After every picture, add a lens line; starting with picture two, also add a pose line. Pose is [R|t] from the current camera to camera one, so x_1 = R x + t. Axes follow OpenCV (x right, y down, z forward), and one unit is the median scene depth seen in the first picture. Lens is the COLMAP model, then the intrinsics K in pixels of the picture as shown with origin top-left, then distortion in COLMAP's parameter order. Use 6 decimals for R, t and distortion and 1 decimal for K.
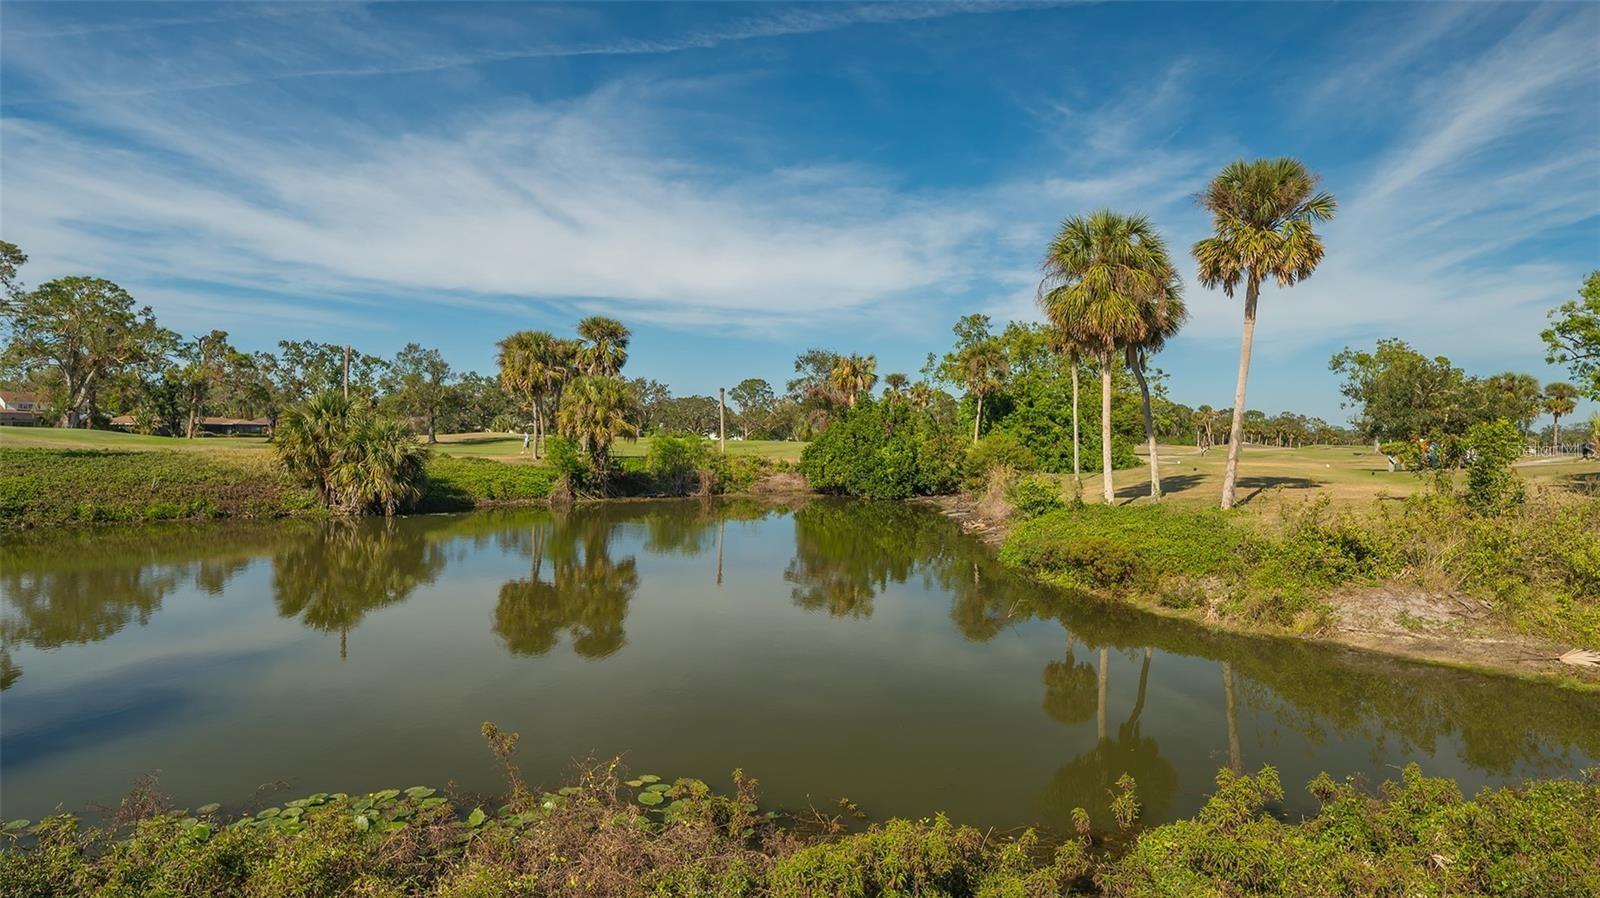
lens RADIAL K [[928.4, 0, 800.0], [0, 928.4, 449.0], [0, 0, 1]] dist [0.002368, 0.001067]
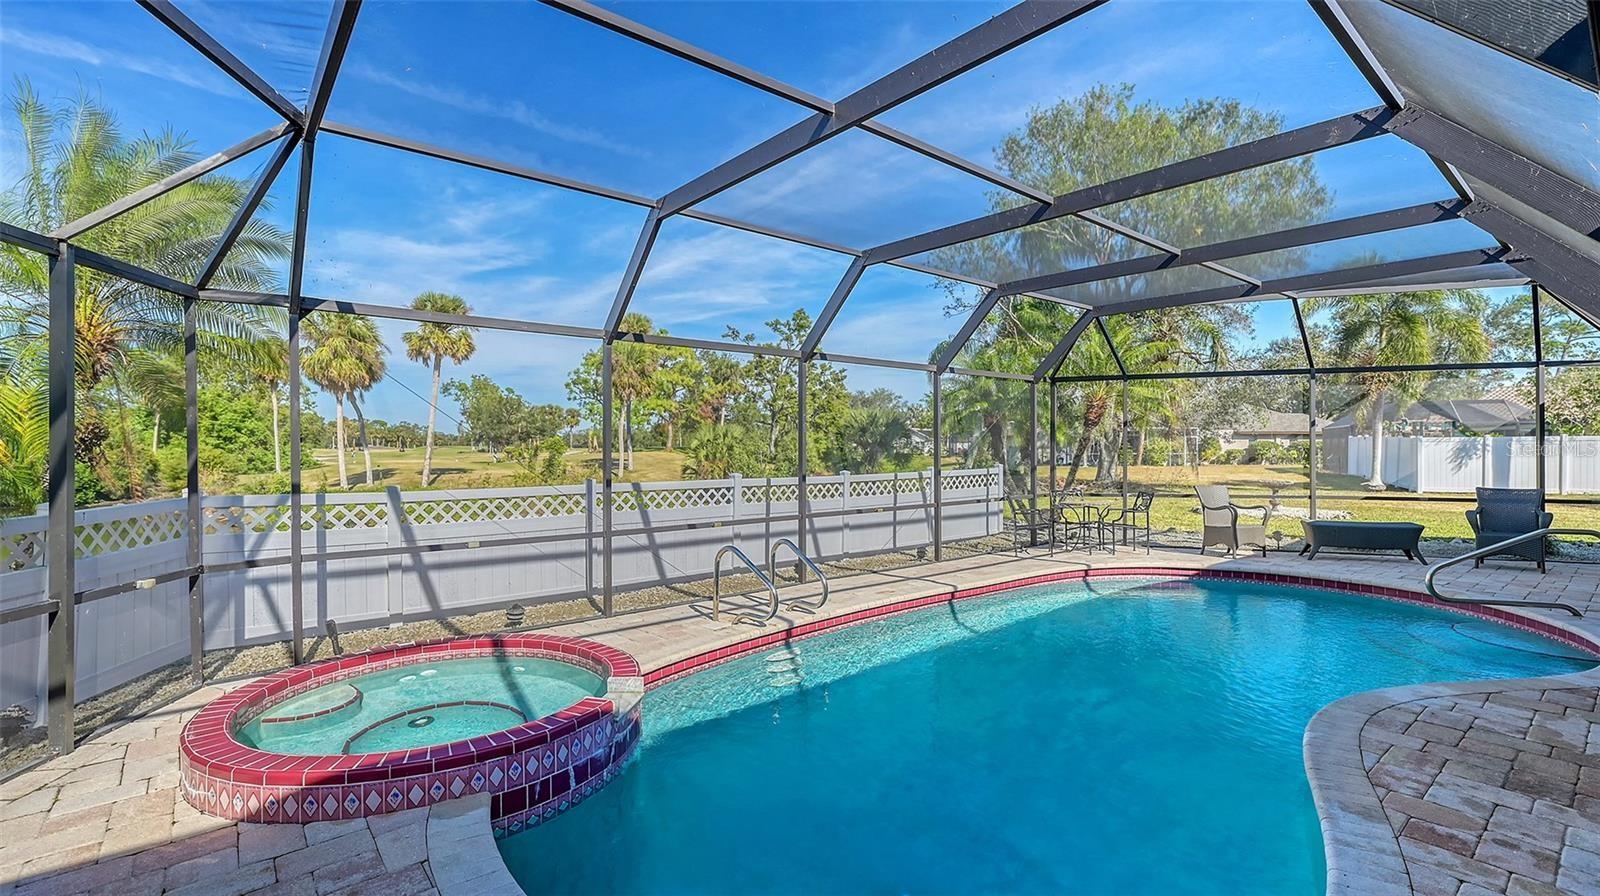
lens RADIAL K [[714.7, 0, 800.0], [0, 714.7, 448.0], [0, 0, 1]] dist [-0.001134, -0.000041]
pose [[0.545280, -0.018981, 0.838039, -0.128470], [0.020472, 0.999747, 0.009324, -0.003162], [-0.838004, 0.012072, 0.545531, -0.148766]]
